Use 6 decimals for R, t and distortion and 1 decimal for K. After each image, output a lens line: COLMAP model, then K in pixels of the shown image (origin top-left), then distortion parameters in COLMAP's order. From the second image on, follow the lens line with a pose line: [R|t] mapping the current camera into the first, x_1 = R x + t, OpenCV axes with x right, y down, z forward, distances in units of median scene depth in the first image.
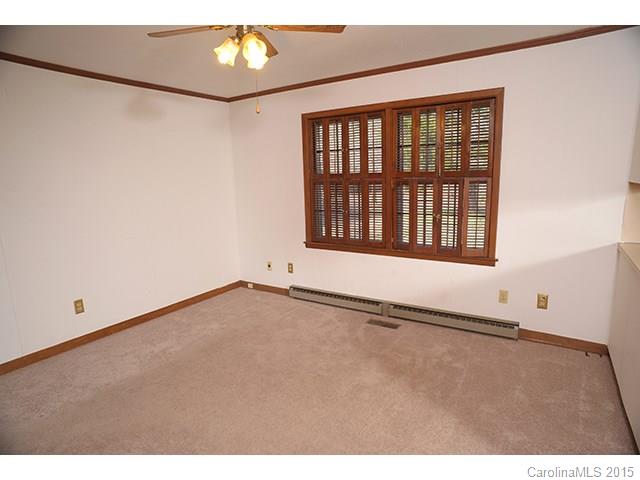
lens RADIAL K [[446.0, 0, 320.4], [0, 446.0, 258.1], [0, 0, 1]] dist [-0.001471, 0.004317]
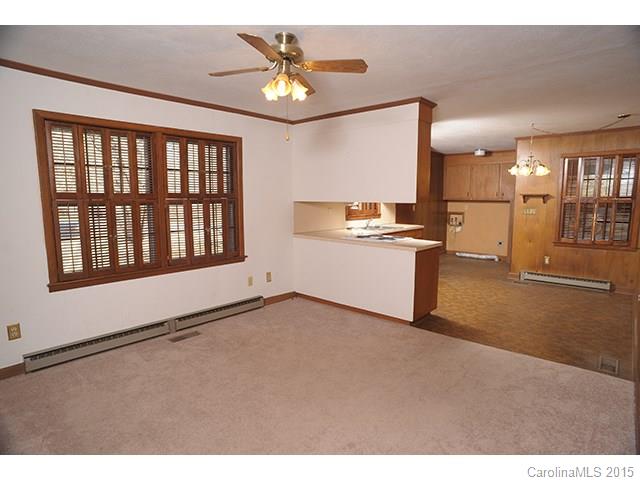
lens RADIAL K [[396.0, 0, 320.0], [0, 396.0, 240.0], [0, 0, 1]] dist [0.092247, 0.000998]
pose [[0.104879, -0.091538, 0.990263, -0.754068], [0.187756, 0.979670, 0.070673, -0.084125], [-0.976600, 0.178516, 0.119933, 0.555701]]
